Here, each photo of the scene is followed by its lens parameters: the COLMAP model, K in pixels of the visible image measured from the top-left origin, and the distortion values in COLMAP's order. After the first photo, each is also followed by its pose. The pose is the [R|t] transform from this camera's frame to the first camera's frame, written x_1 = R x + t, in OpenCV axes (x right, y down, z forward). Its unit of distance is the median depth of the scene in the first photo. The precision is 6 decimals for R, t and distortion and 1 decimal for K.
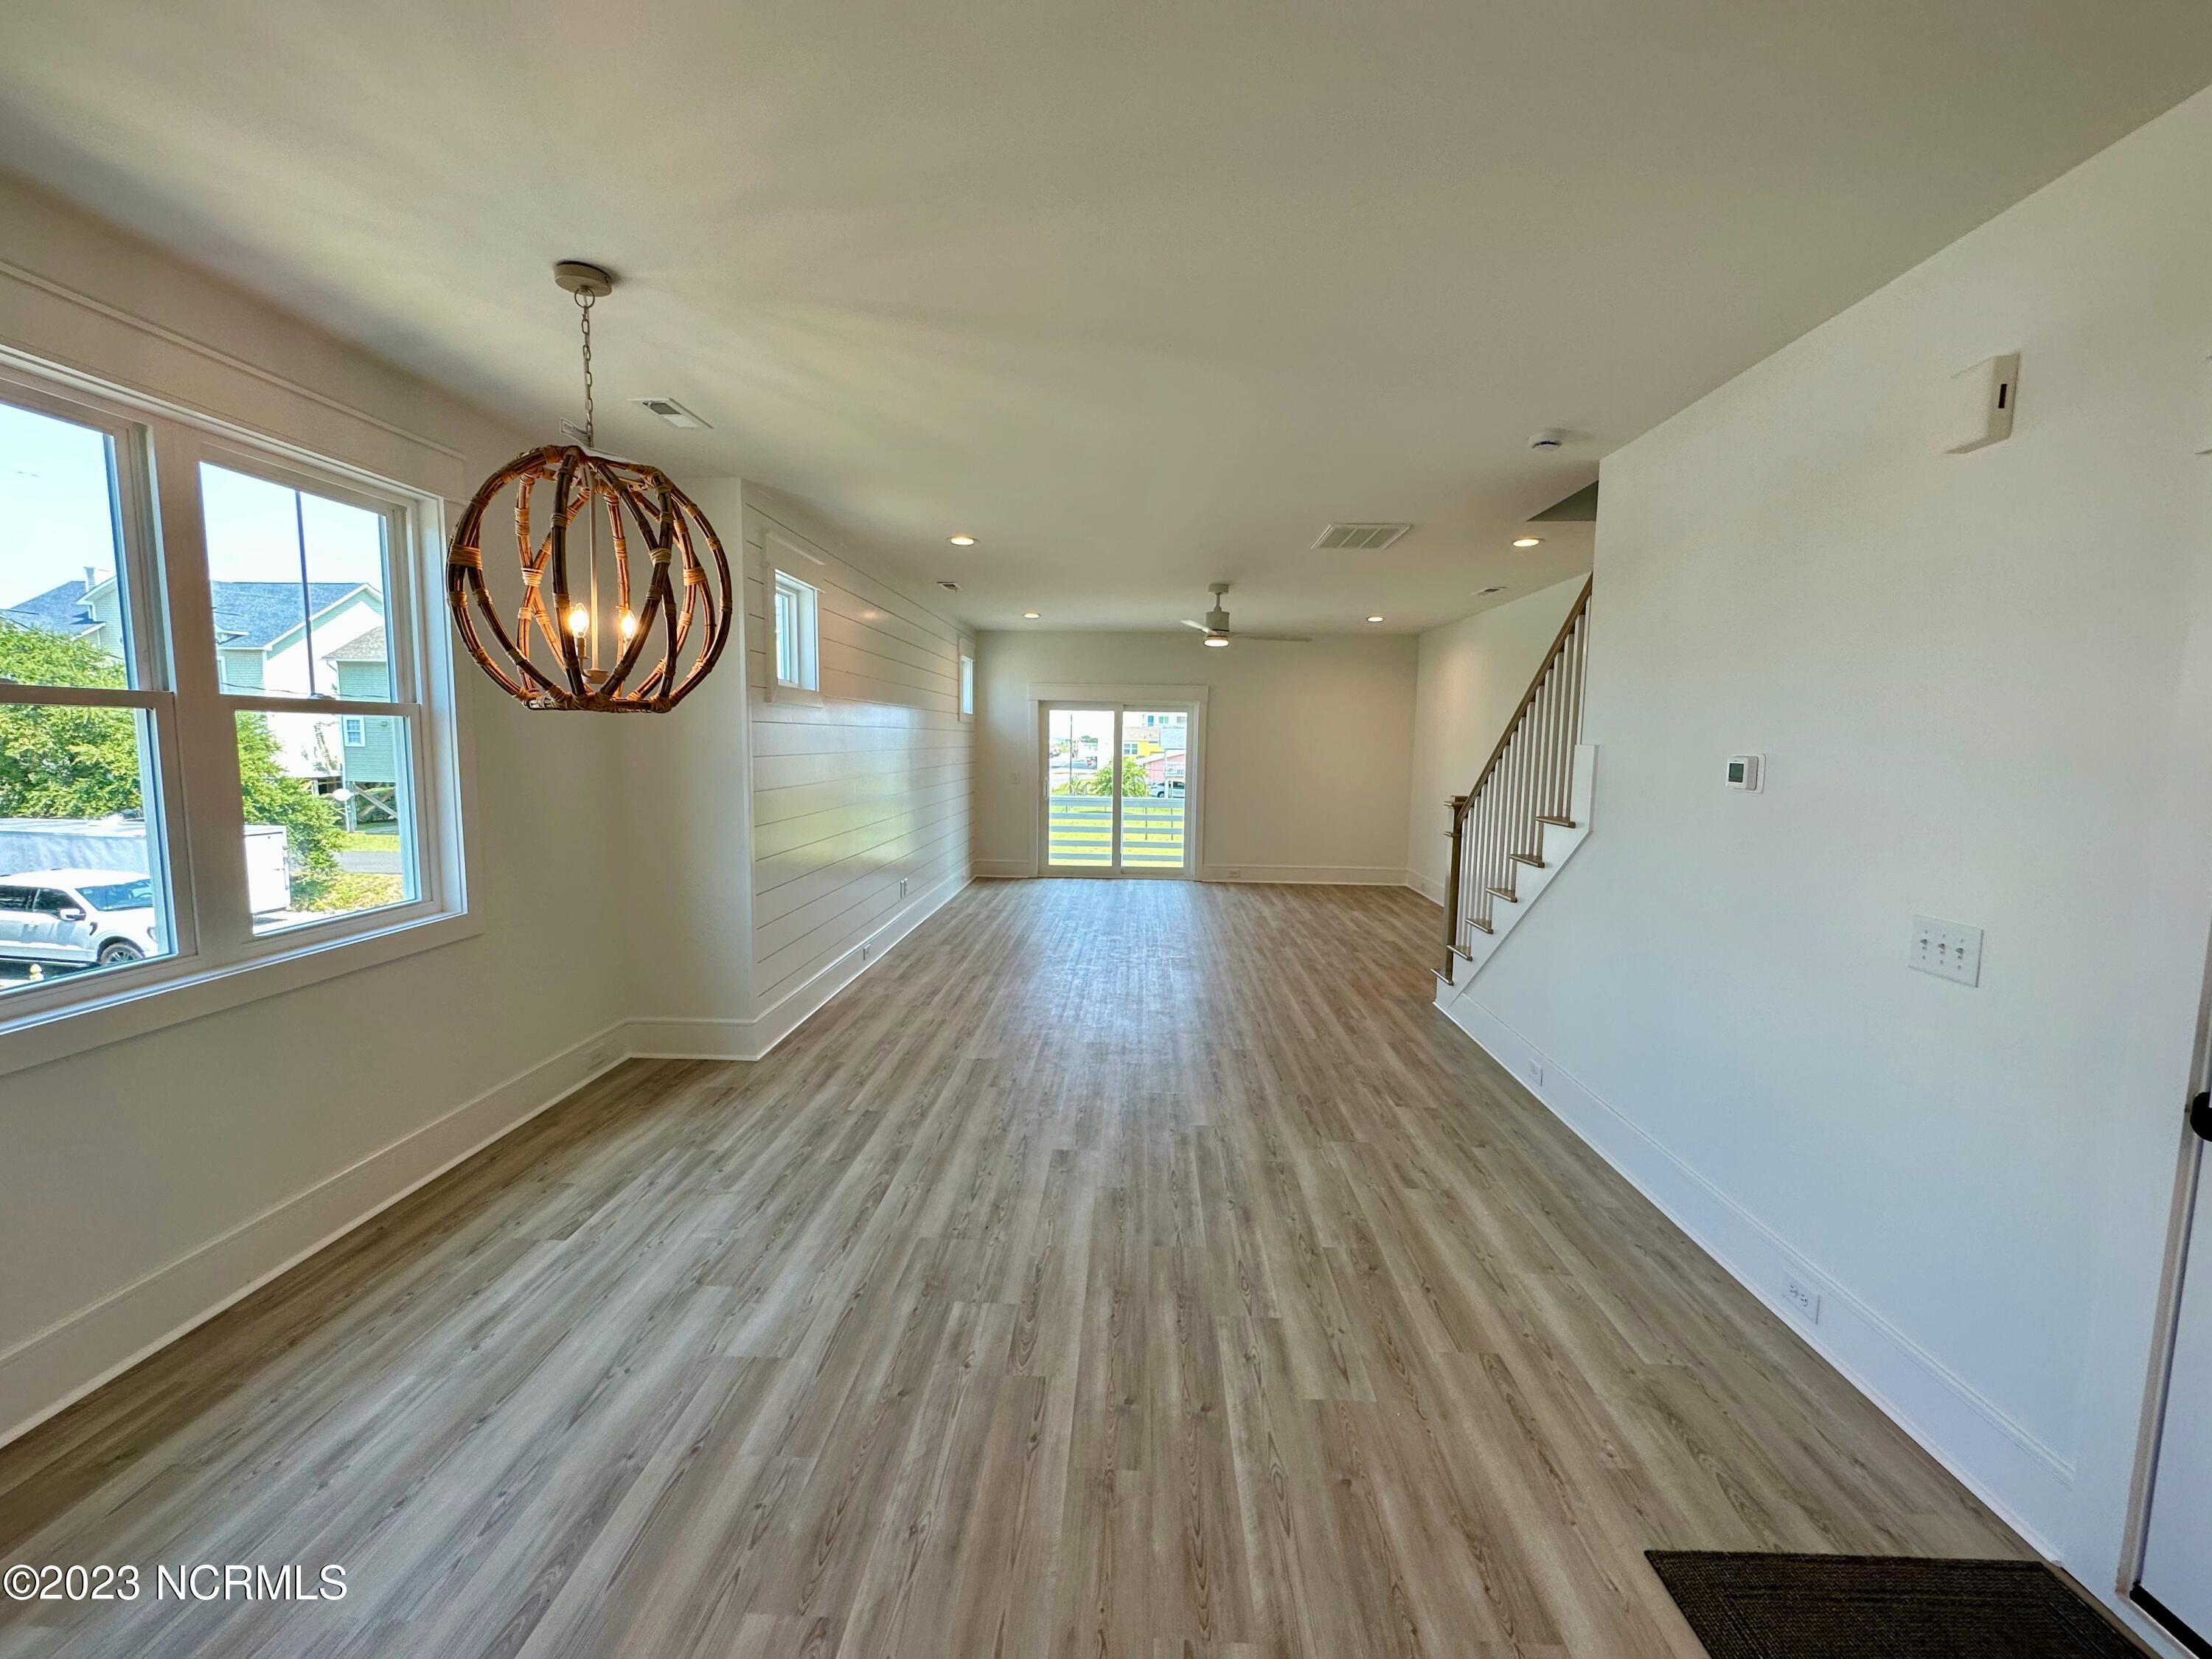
lens RADIAL K [[888.4, 0, 1106.0], [0, 888.4, 829.5], [0, 0, 1]] dist [-0.002512, 0.000042]
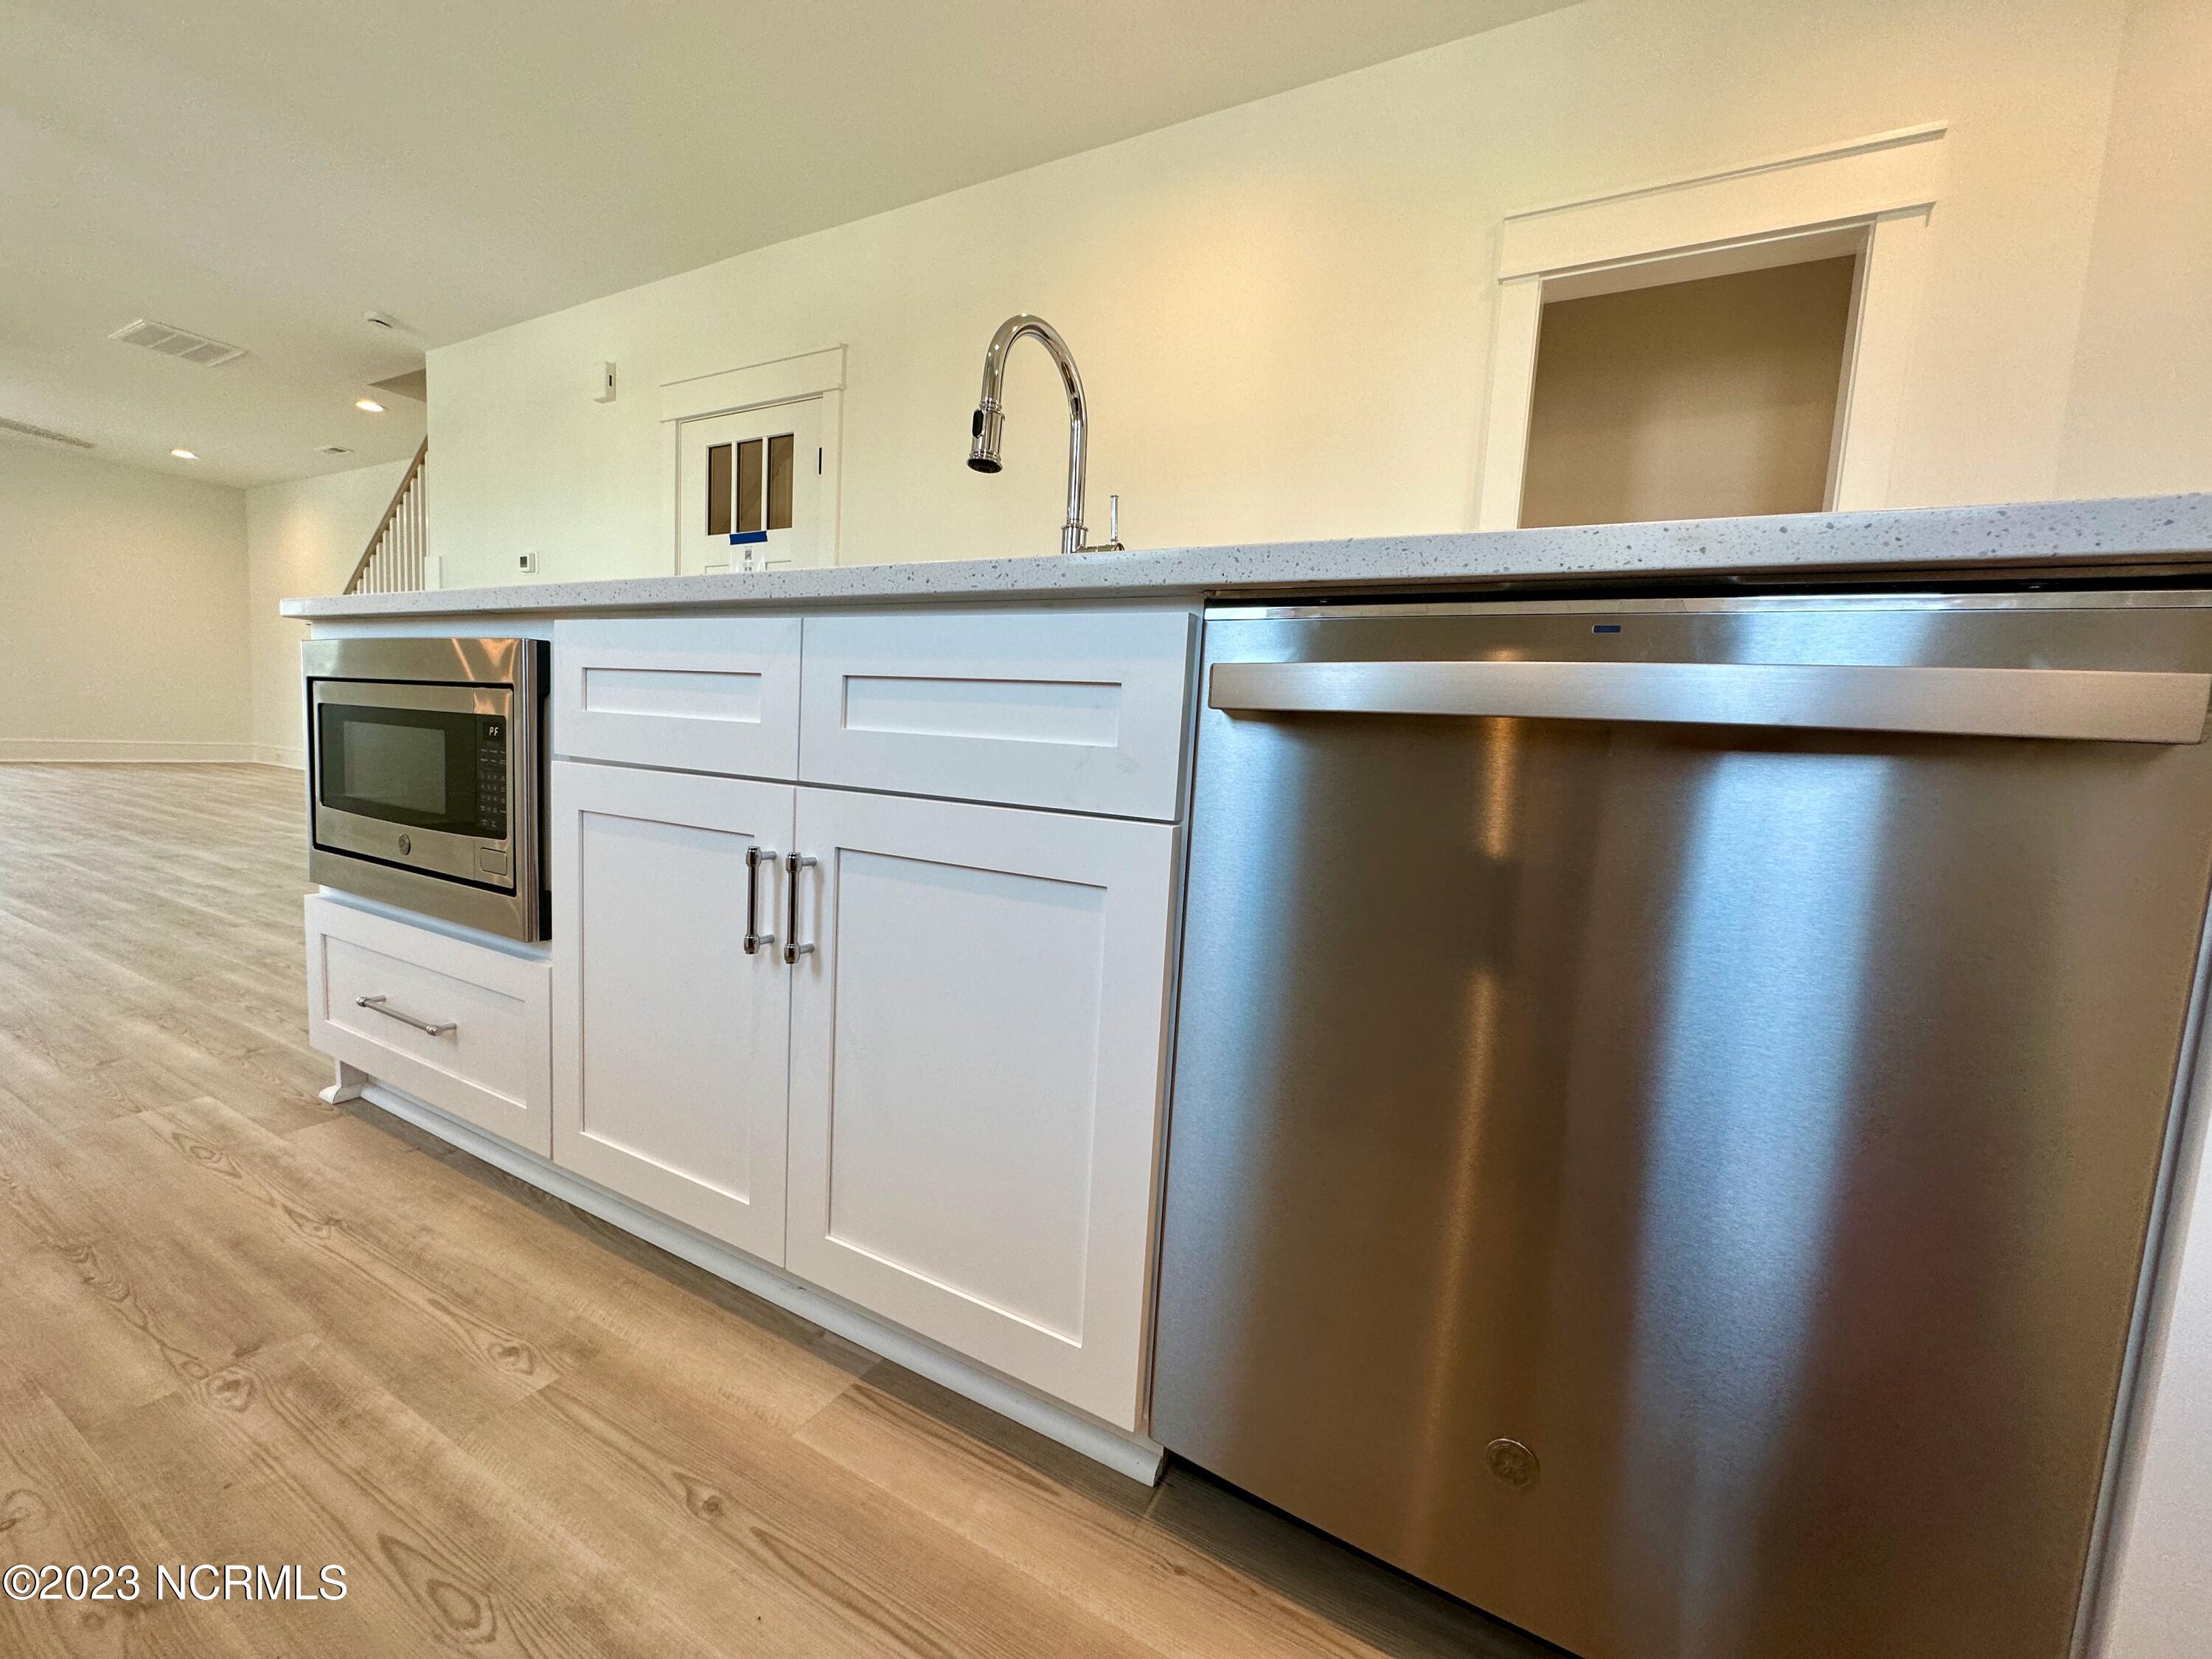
lens RADIAL K [[885.2, 0, 1111.4], [0, 885.2, 828.0], [0, 0, 1]] dist [-0.001705, 0.000263]
pose [[0.439311, -0.079560, 0.894805, -0.189806], [0.040157, 0.996814, 0.068914, 0.191807], [-0.897437, 0.005658, 0.441107, -0.400360]]
